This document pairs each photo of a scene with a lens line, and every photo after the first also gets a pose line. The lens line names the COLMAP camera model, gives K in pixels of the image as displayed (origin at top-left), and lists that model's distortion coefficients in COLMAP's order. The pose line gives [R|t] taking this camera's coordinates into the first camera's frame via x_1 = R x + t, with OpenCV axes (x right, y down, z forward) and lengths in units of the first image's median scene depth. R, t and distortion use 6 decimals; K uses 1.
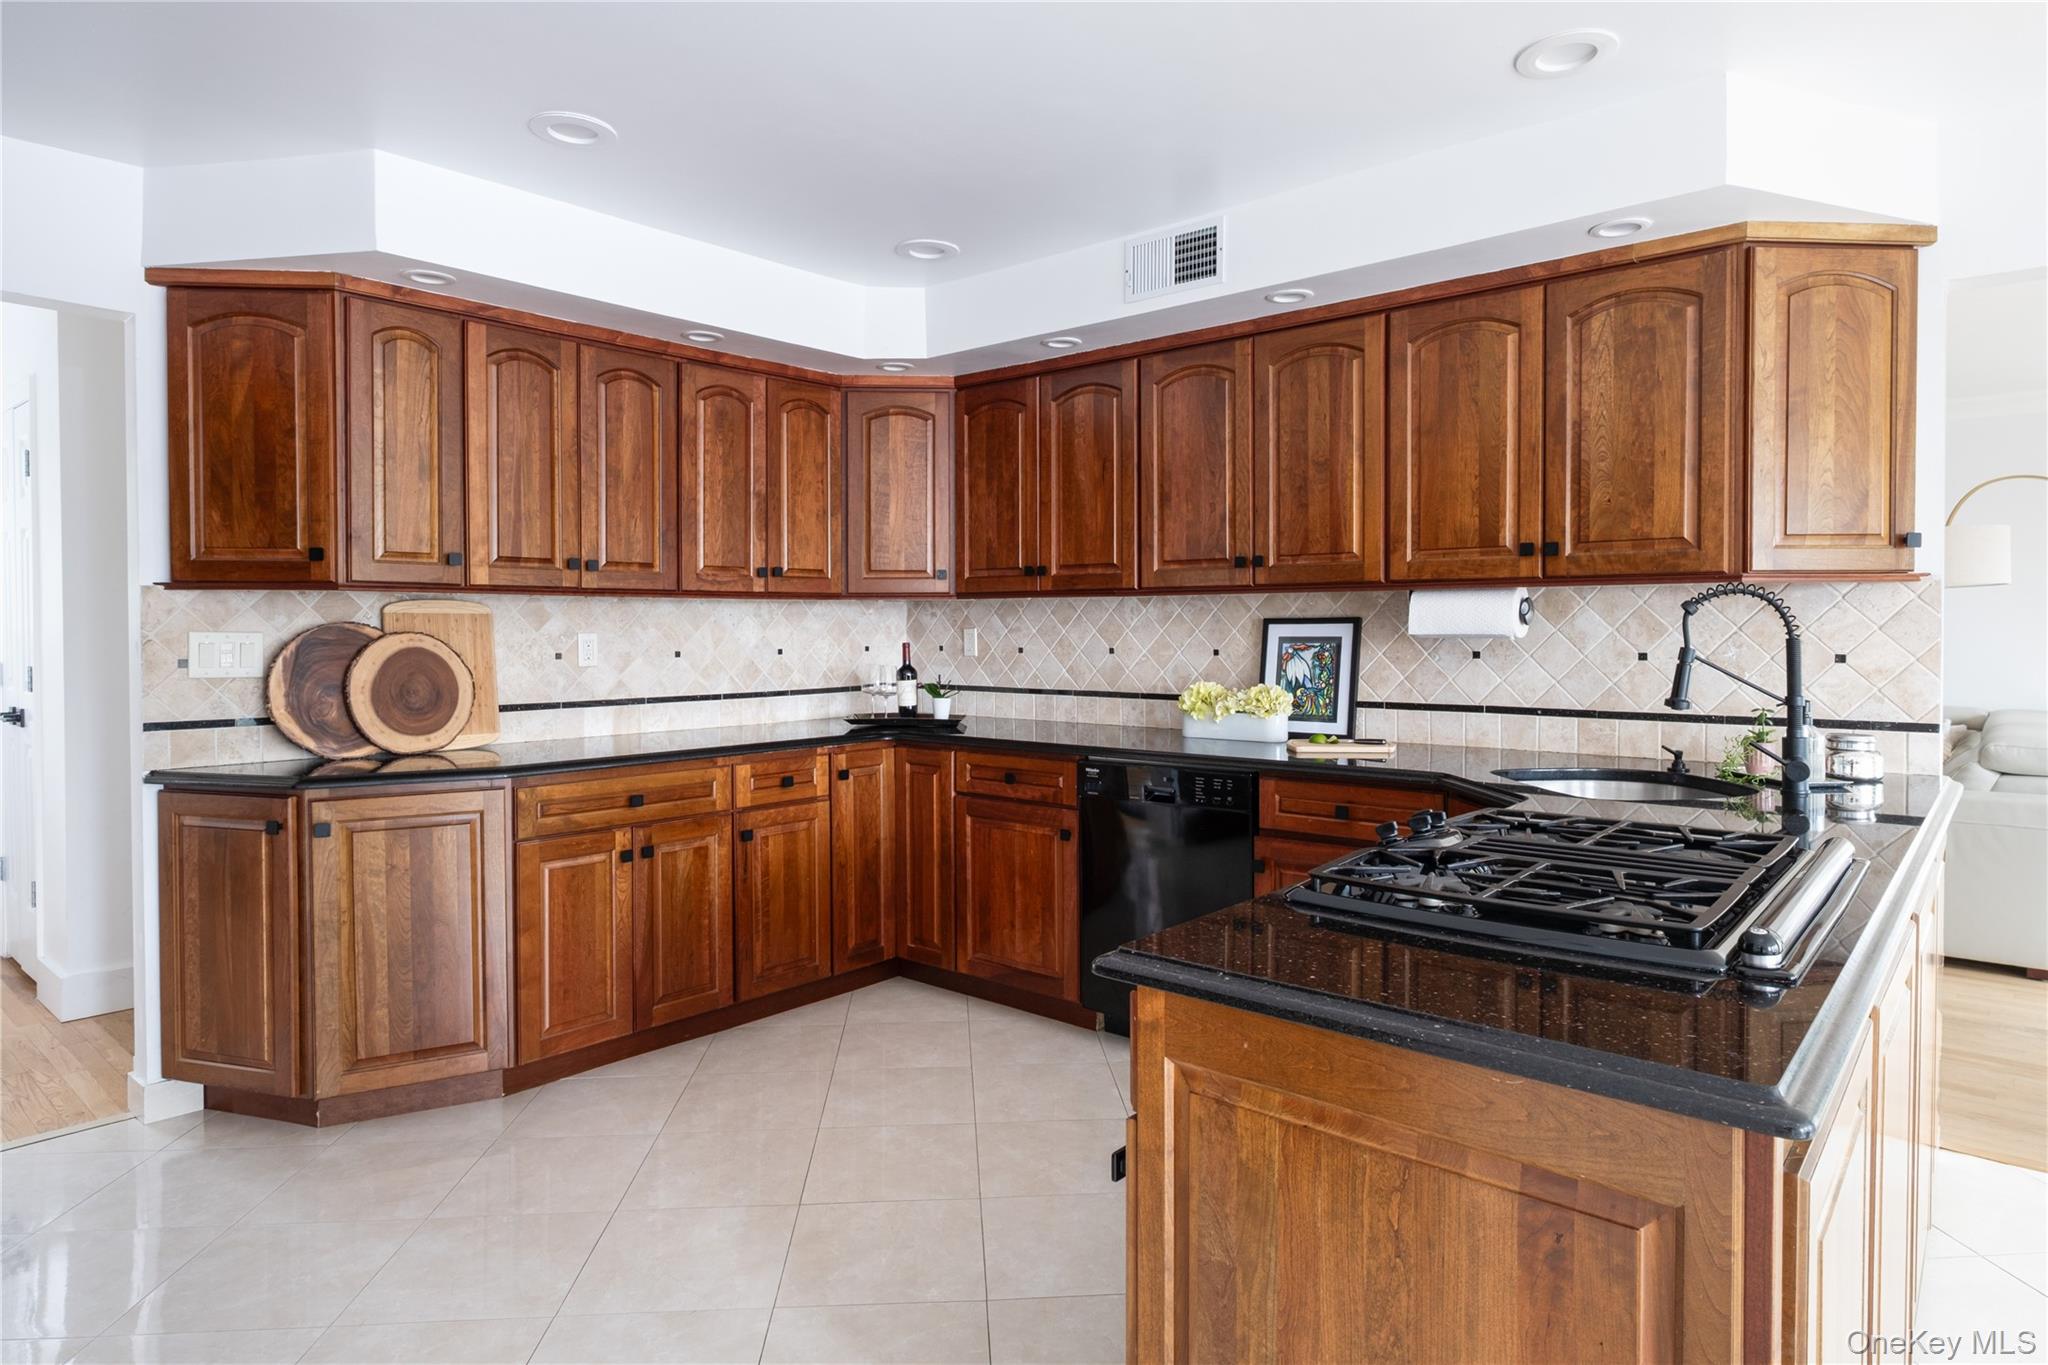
lens RADIAL K [[1192.0, 0, 1024.7], [0, 1192.0, 637.7], [0, 0, 1]] dist [0.007295, 0.002458]
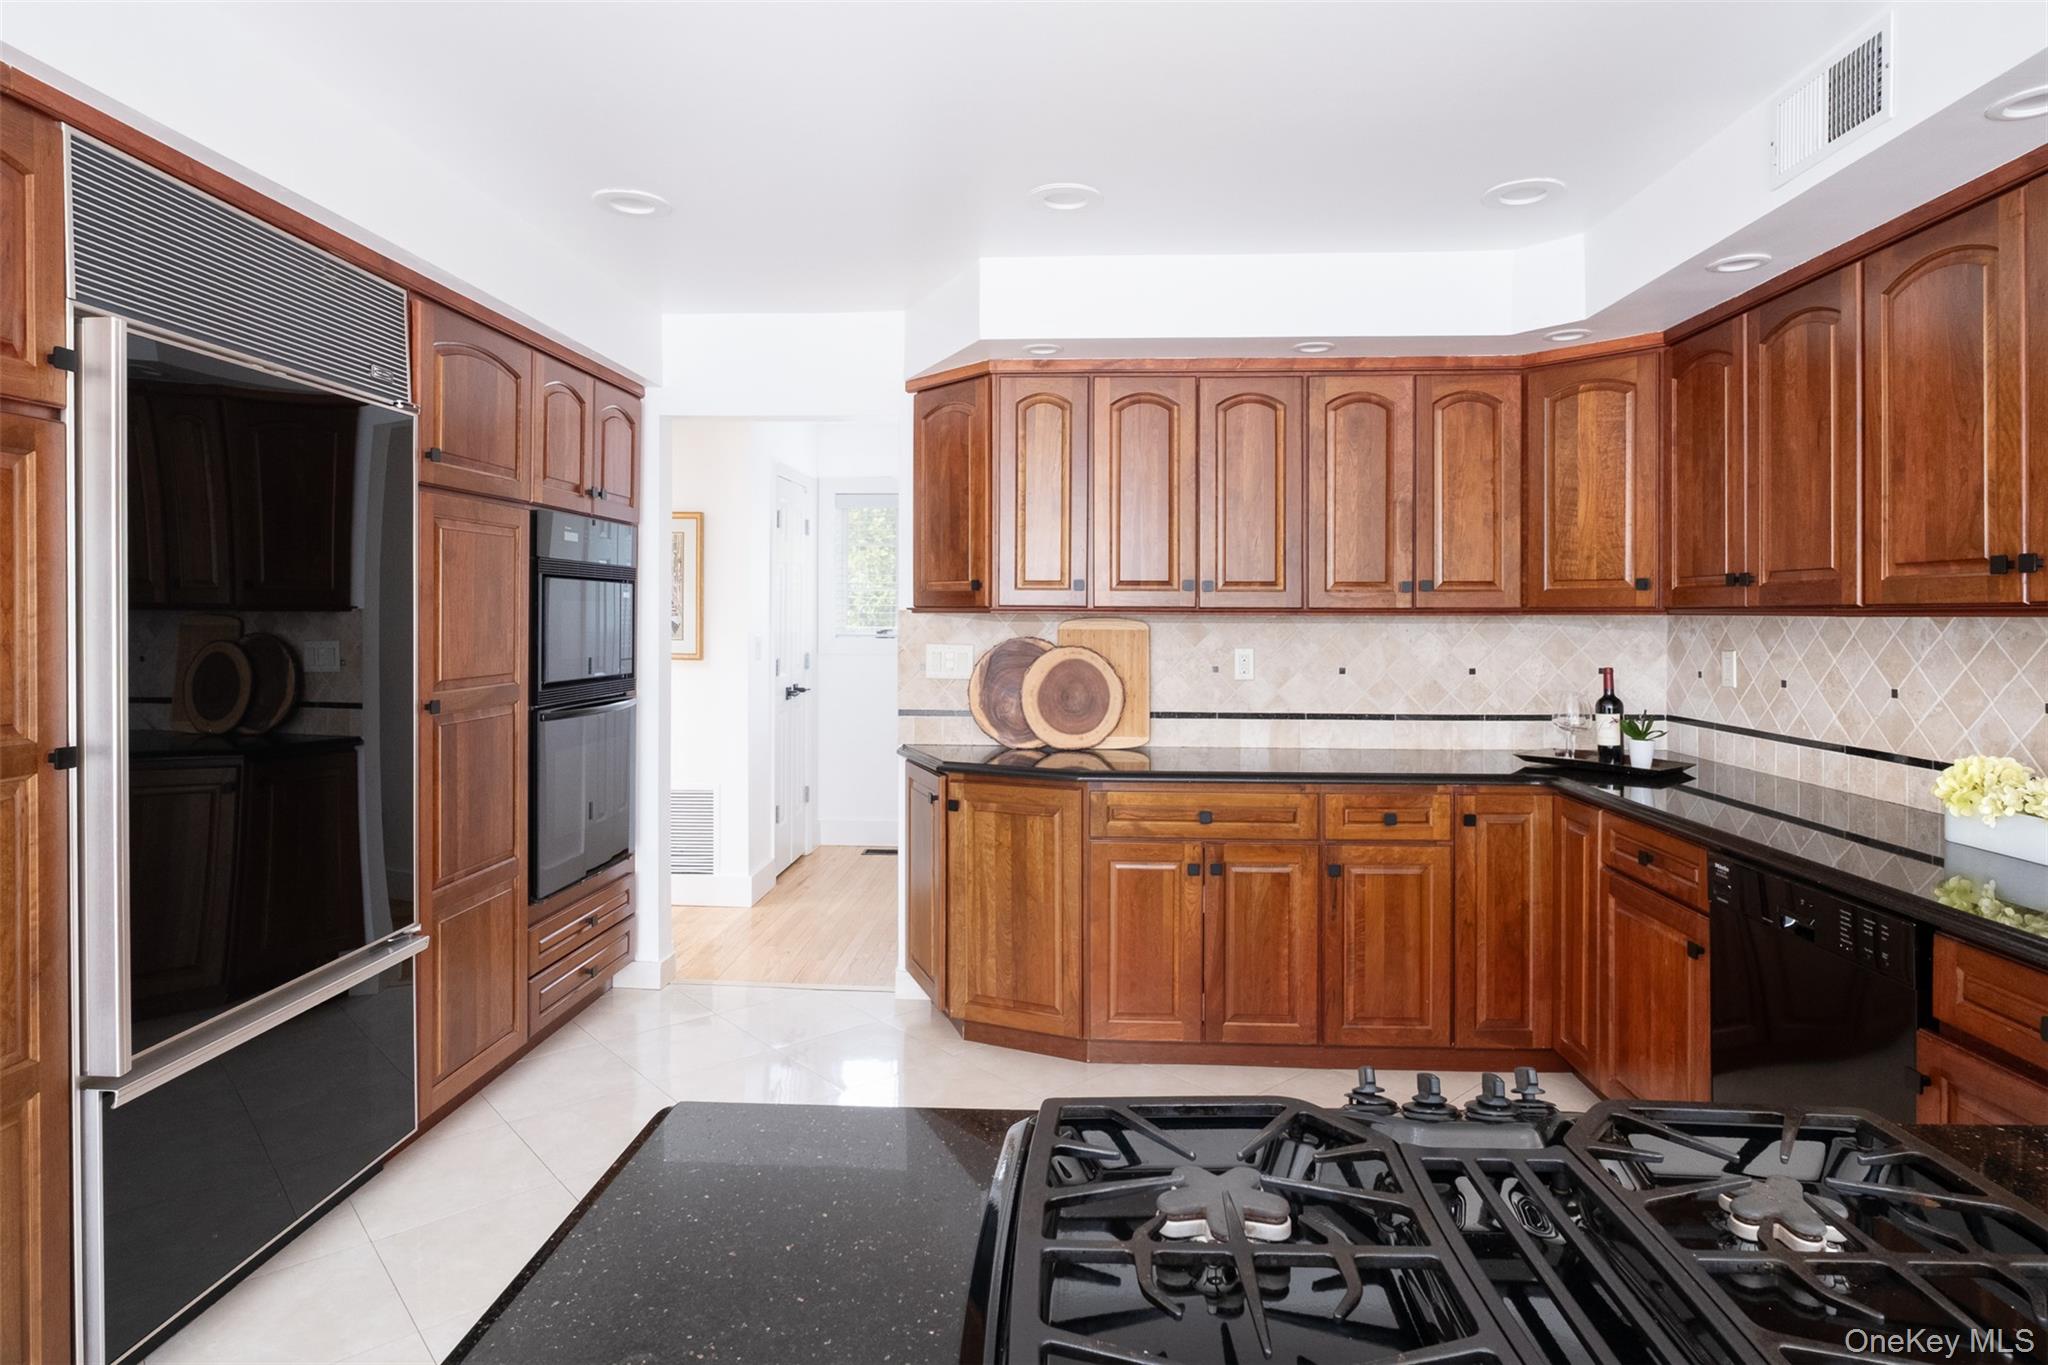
lens RADIAL K [[1122.5, 0, 1042.3], [0, 1122.5, 617.6], [0, 0, 1]] dist [-0.001806, 0.001798]
pose [[0.620219, 0.007017, -0.784398, 0.317765], [-0.012295, 0.999924, -0.000776, -0.029879], [0.784333, 0.010126, 0.620258, 0.267514]]
